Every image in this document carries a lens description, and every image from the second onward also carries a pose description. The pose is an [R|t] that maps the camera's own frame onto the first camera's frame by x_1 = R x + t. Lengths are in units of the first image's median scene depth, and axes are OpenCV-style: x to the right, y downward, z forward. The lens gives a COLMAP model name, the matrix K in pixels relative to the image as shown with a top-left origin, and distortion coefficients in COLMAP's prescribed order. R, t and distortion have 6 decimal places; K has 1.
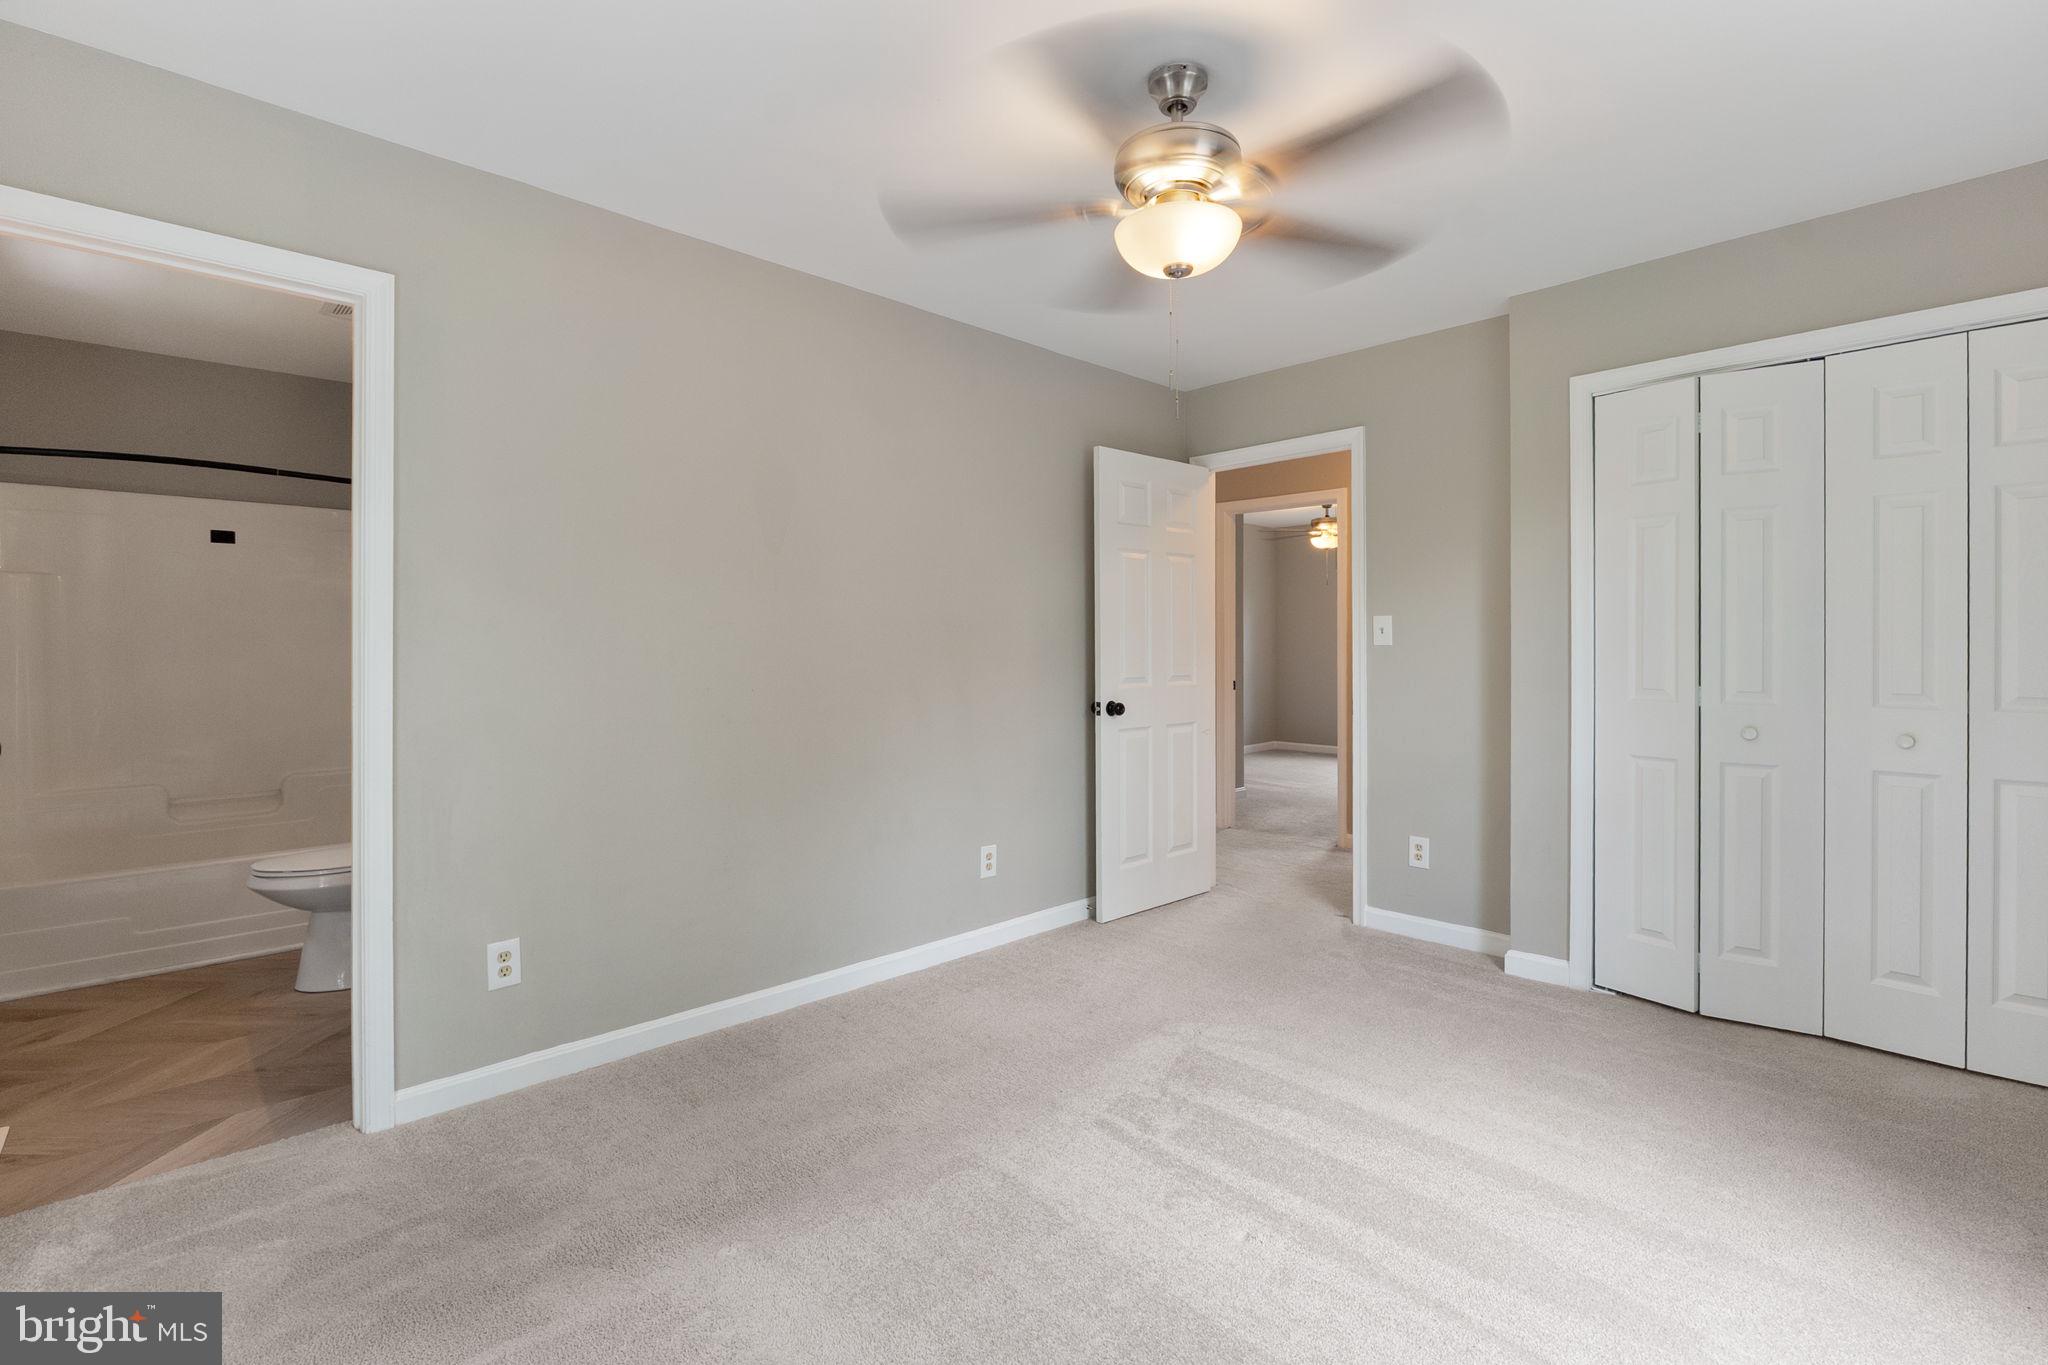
lens RADIAL K [[933.6, 0, 1017.3], [0, 933.6, 646.9], [0, 0, 1]] dist [-0.000332, -0.000241]
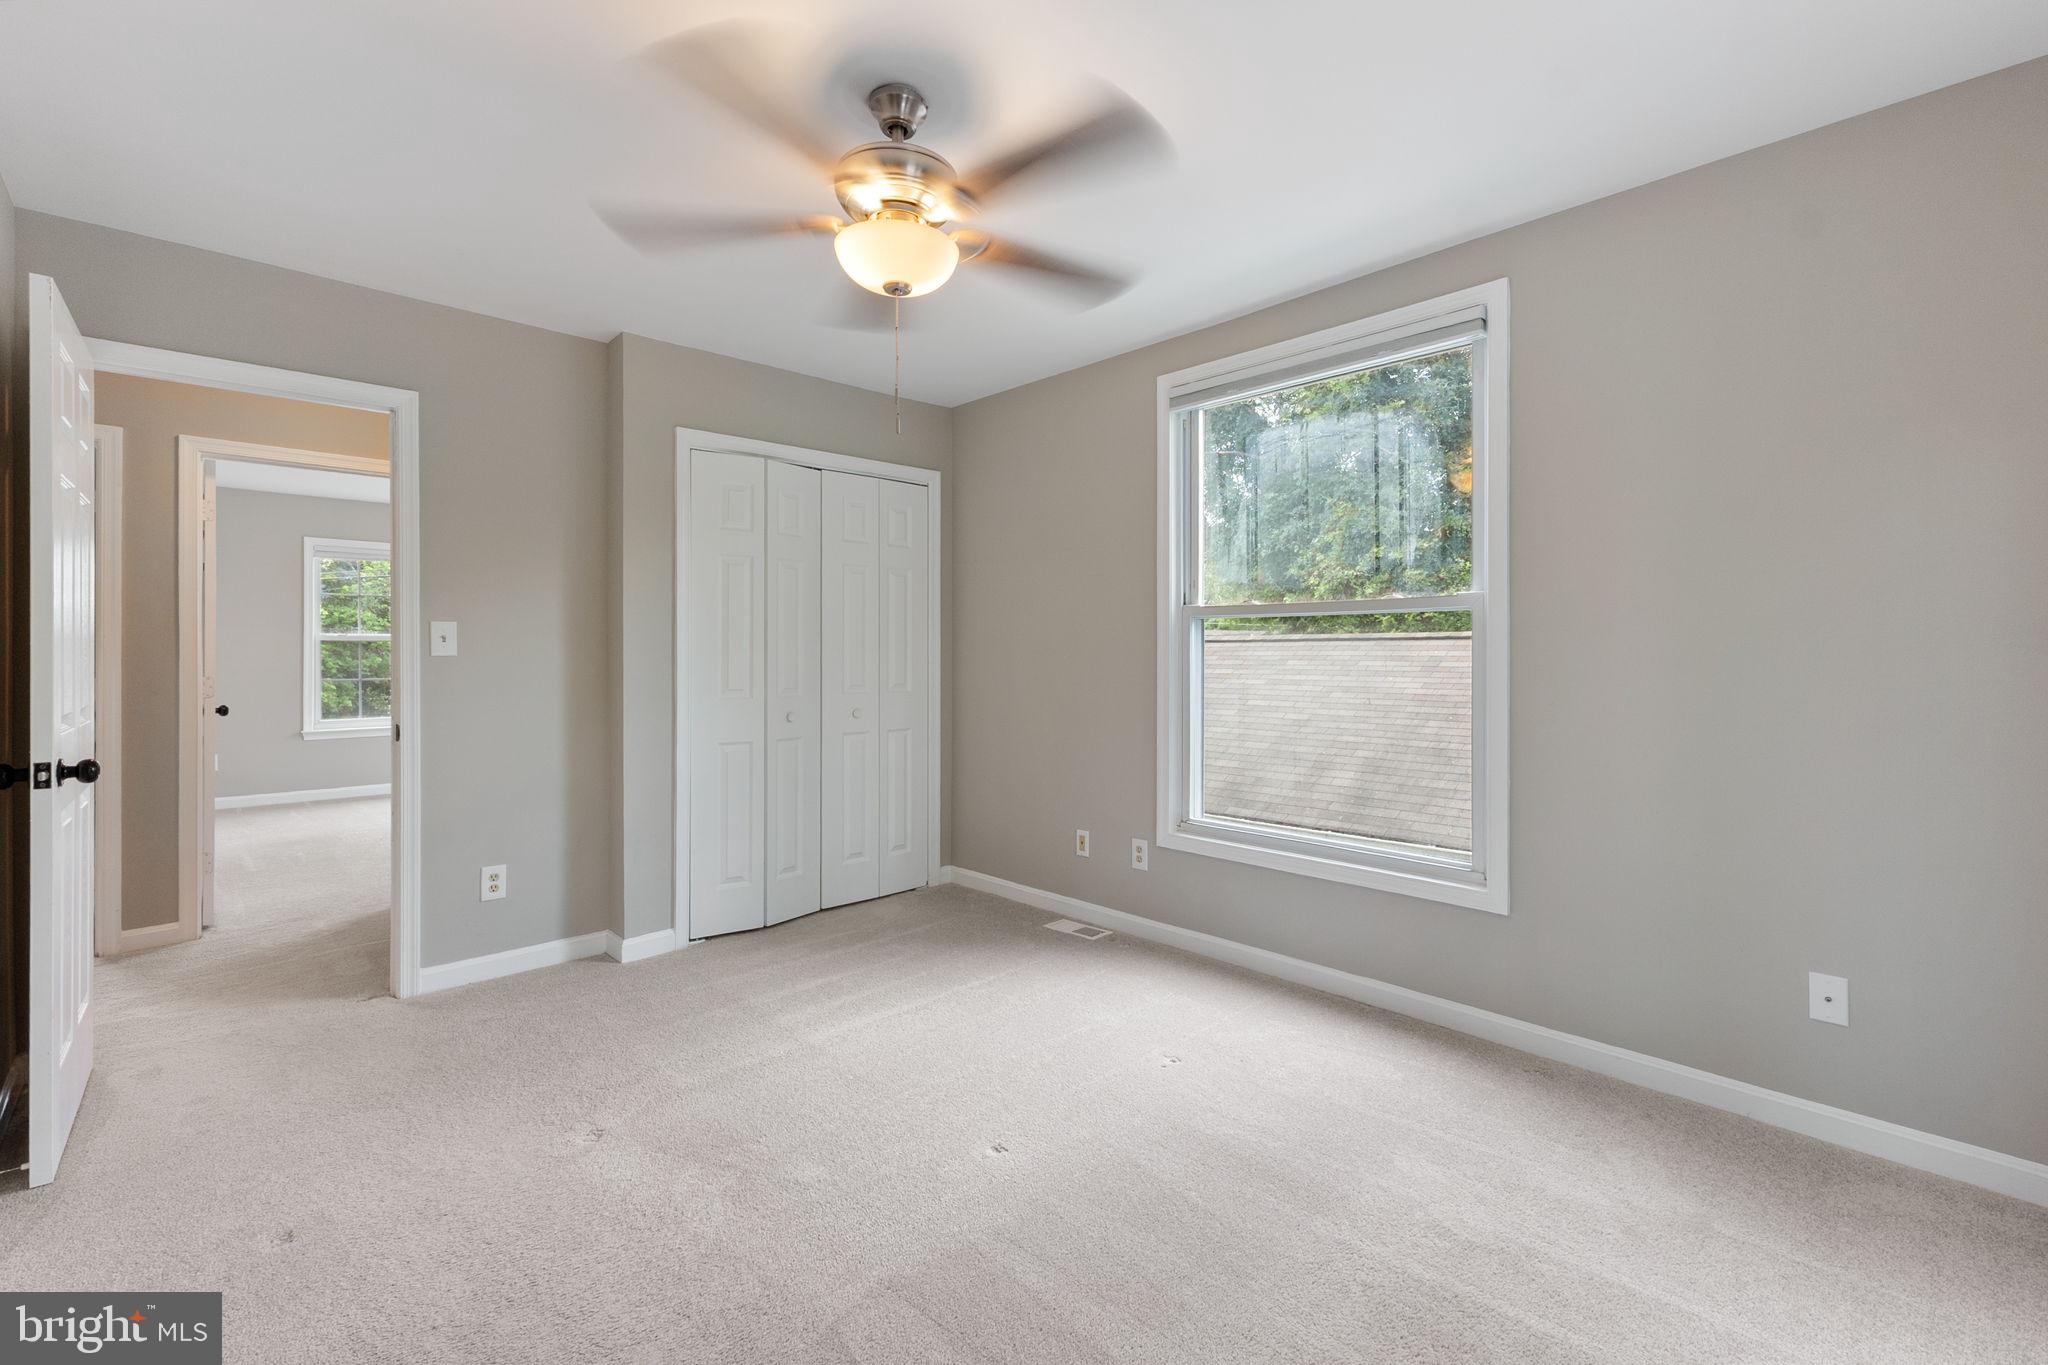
lens RADIAL K [[882.5, 0, 1064.9], [0, 882.5, 656.9], [0, 0, 1]] dist [-0.000087, -0.000024]
pose [[-0.024594, -0.000389, 0.999697, -0.509062], [-0.000777, 1.000000, 0.000370, -0.001714], [-0.999697, -0.000768, -0.024594, 0.530383]]
